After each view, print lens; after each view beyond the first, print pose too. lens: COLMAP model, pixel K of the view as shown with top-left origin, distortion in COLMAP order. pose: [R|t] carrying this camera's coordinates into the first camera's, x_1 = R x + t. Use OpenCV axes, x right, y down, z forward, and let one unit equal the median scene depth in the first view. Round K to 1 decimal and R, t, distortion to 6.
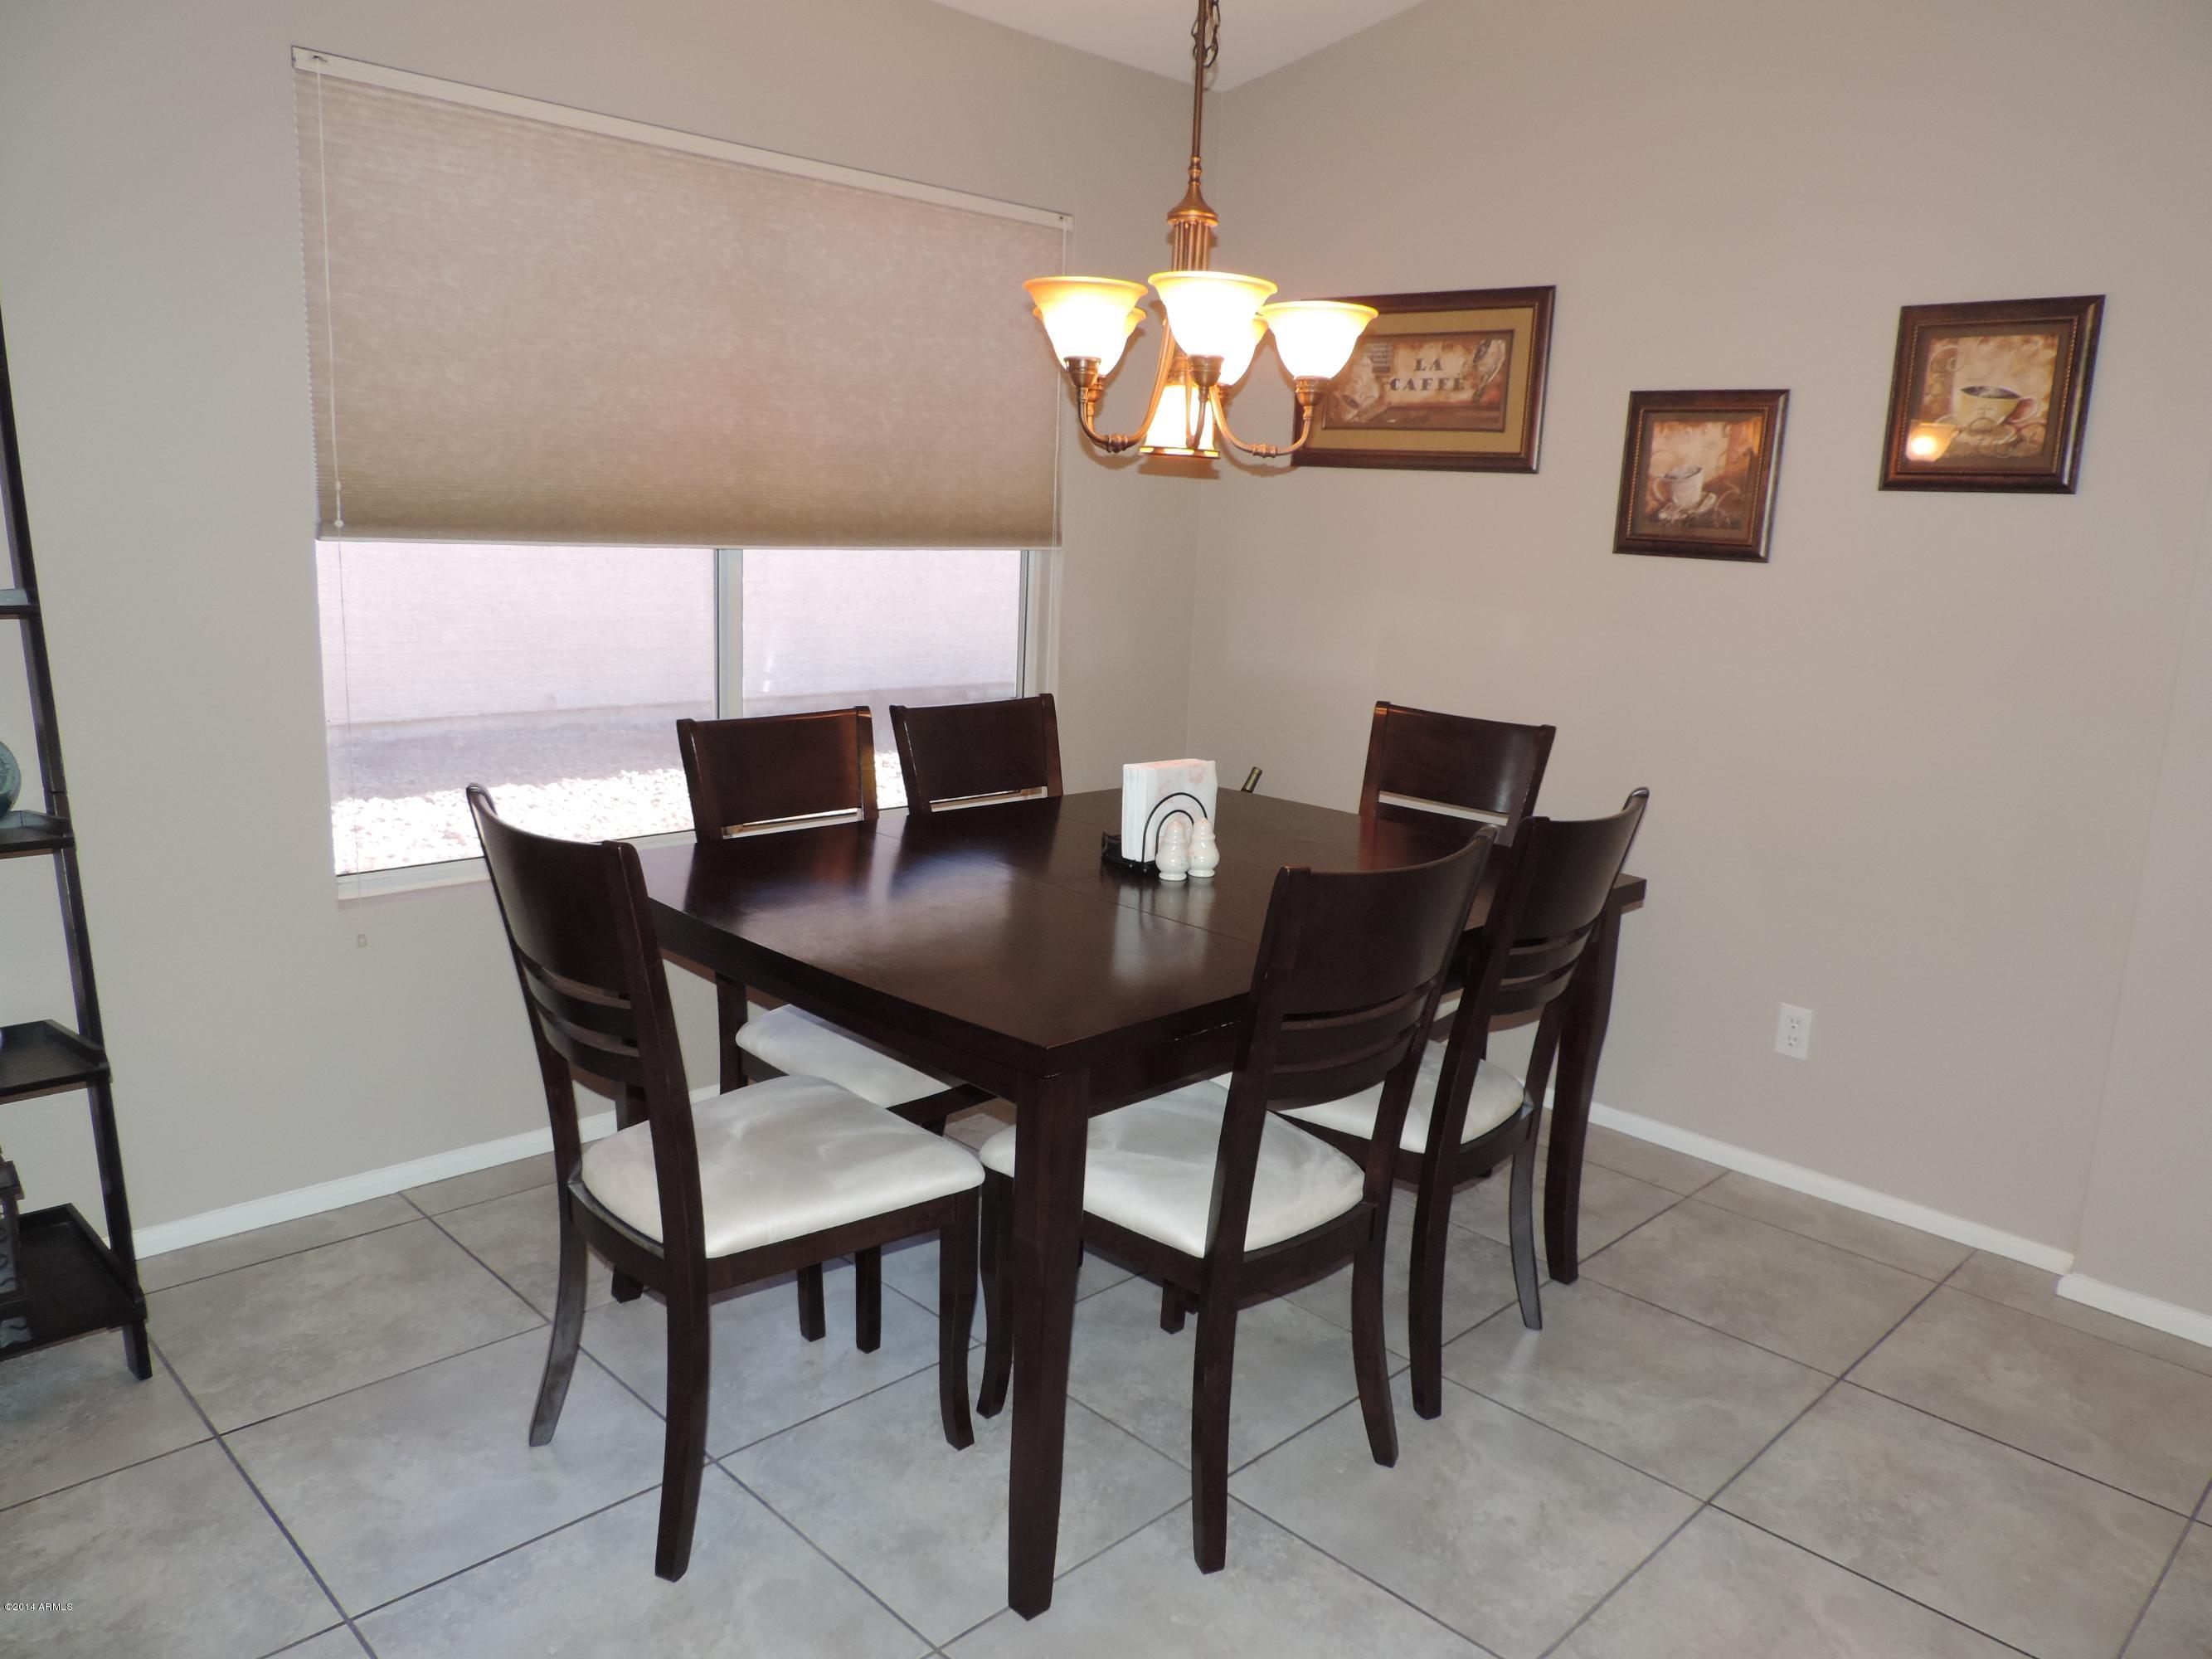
lens RADIAL K [[1556.4, 0, 1117.6], [0, 1556.4, 833.1], [0, 0, 1]] dist [-0.020550, 0.003242]
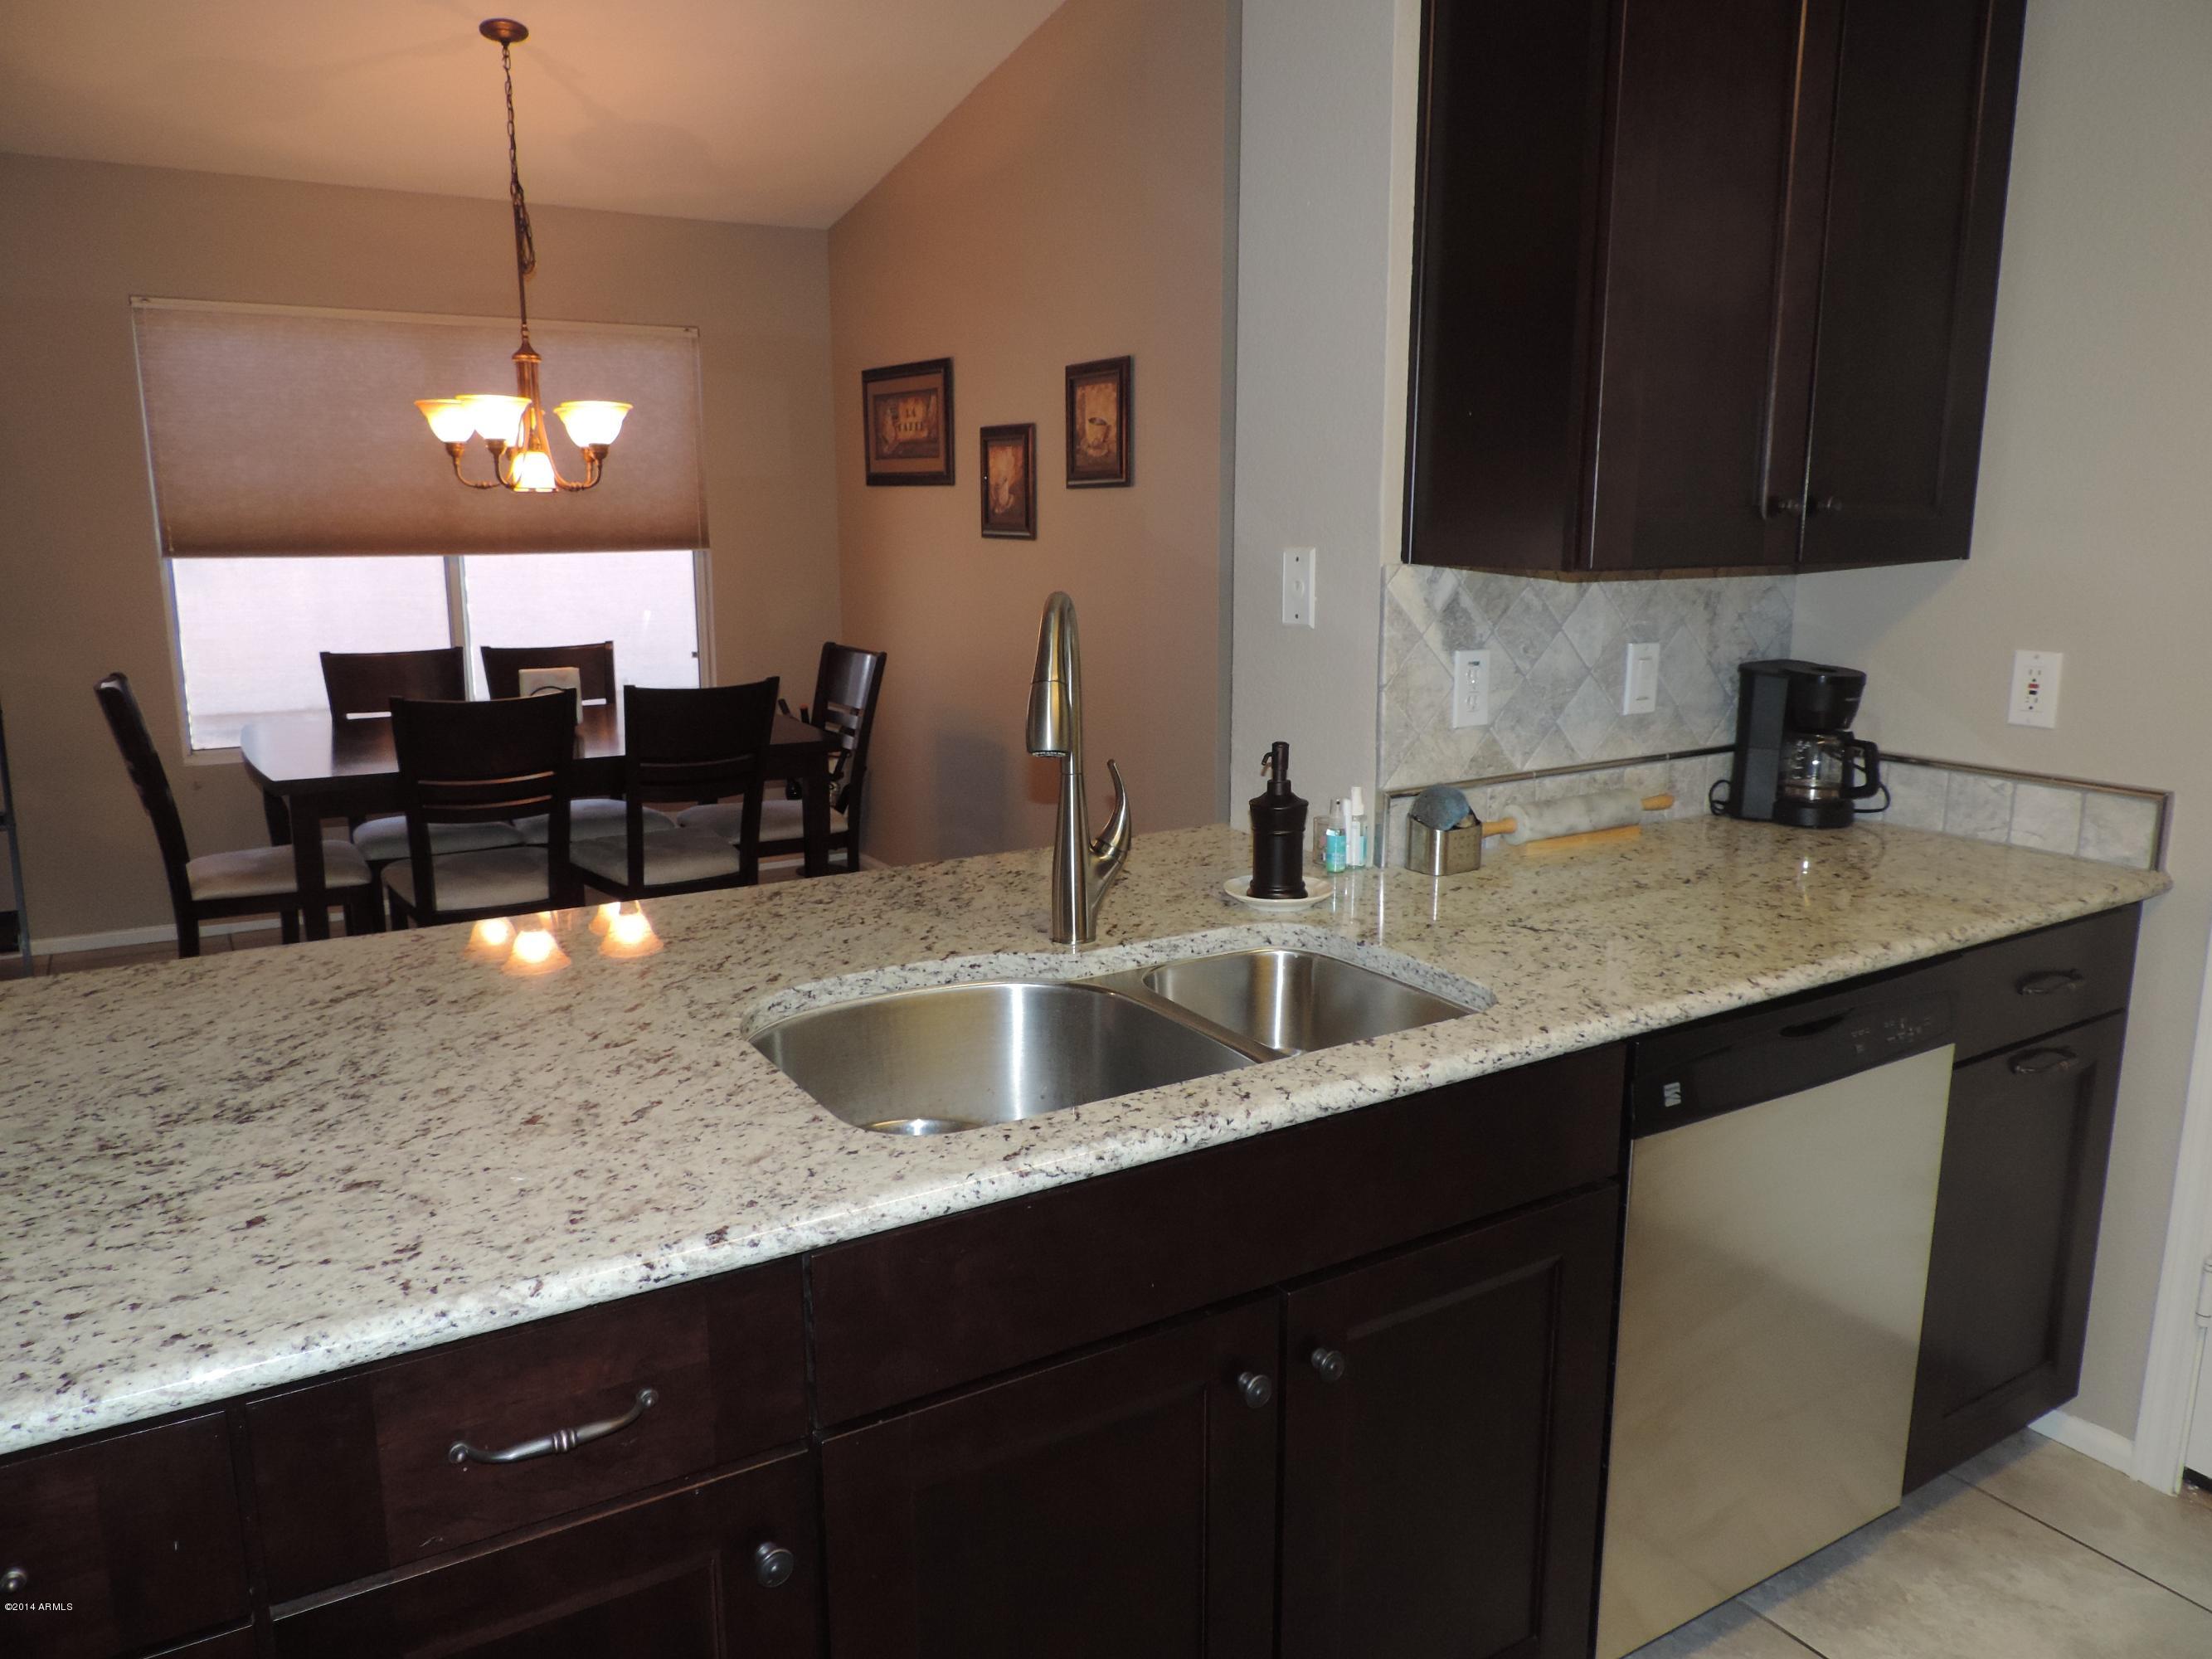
lens RADIAL K [[1556.4, 0, 1120.7], [0, 1556.4, 837.8], [0, 0, 1]] dist [-0.020550, 0.003242]
pose [[0.972170, 0.007321, -0.234164, 0.838171], [-0.008296, 0.999961, -0.003179, 0.112776], [0.234131, 0.005034, 0.972192, -0.417527]]
